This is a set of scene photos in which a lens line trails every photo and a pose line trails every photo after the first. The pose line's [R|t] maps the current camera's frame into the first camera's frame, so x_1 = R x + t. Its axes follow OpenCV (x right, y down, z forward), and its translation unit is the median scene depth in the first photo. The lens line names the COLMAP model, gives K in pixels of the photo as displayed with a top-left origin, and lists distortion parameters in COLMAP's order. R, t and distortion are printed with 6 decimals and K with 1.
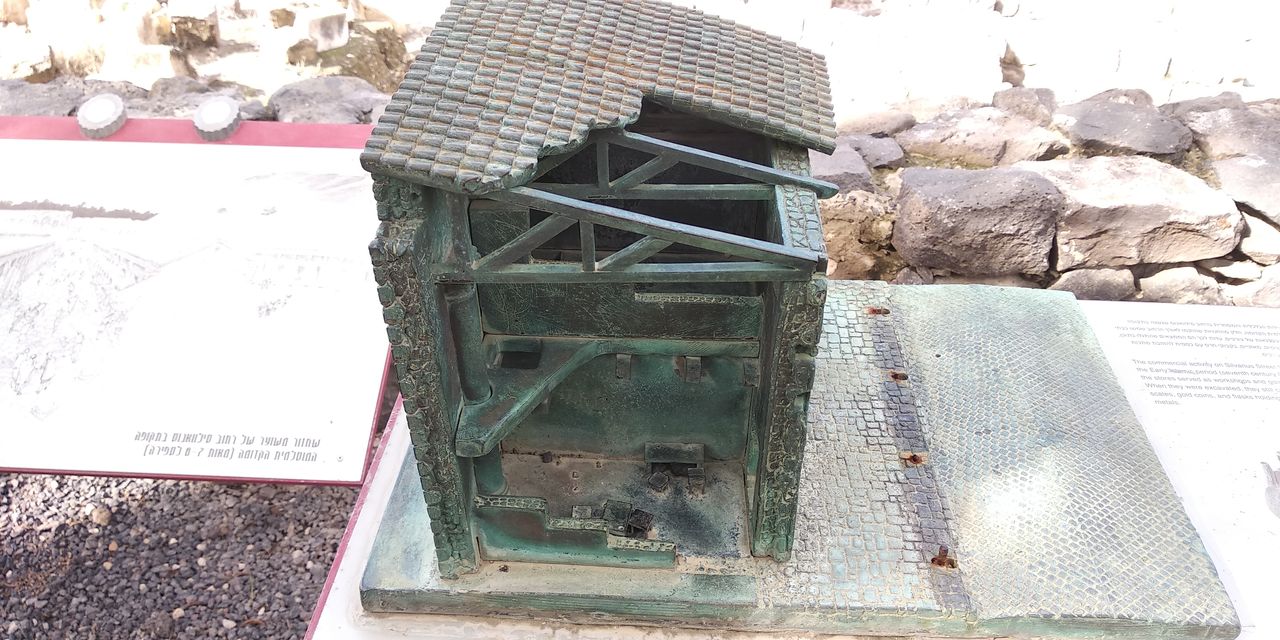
lens RADIAL K [[966.8, 0, 634.5], [0, 966.8, 330.0], [0, 0, 1]] dist [0.051691, -0.066886]
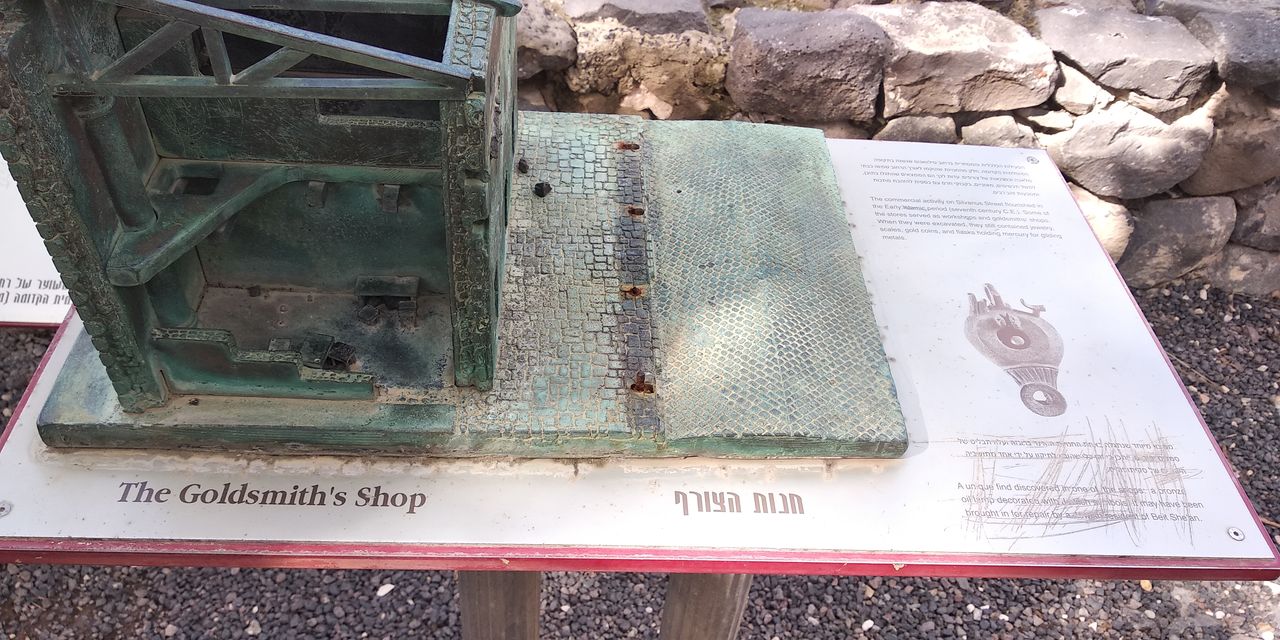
lens RADIAL K [[966.8, 0, 616.9], [0, 966.8, 330.3], [0, 0, 1]] dist [0.051691, -0.066886]
pose [[0.993875, -0.008117, 0.110213, 0.130753], [-0.008958, 0.988100, 0.153553, 0.014731], [-0.110148, -0.153599, 0.981975, 0.001705]]
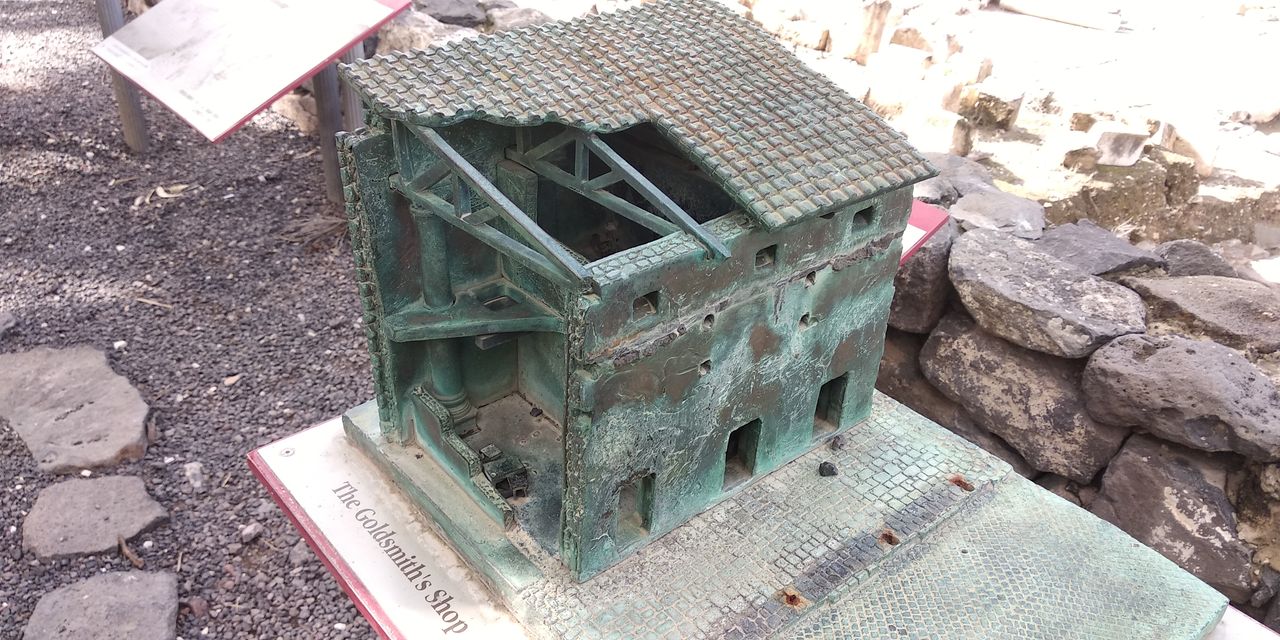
lens RADIAL K [[966.8, 0, 658.2], [0, 966.8, 343.7], [0, 0, 1]] dist [0.051691, -0.066886]
pose [[0.704714, 0.411912, -0.577674, 0.515360], [-0.454646, 0.887248, 0.078024, -0.075659], [0.544679, 0.207653, 0.812530, 0.121400]]
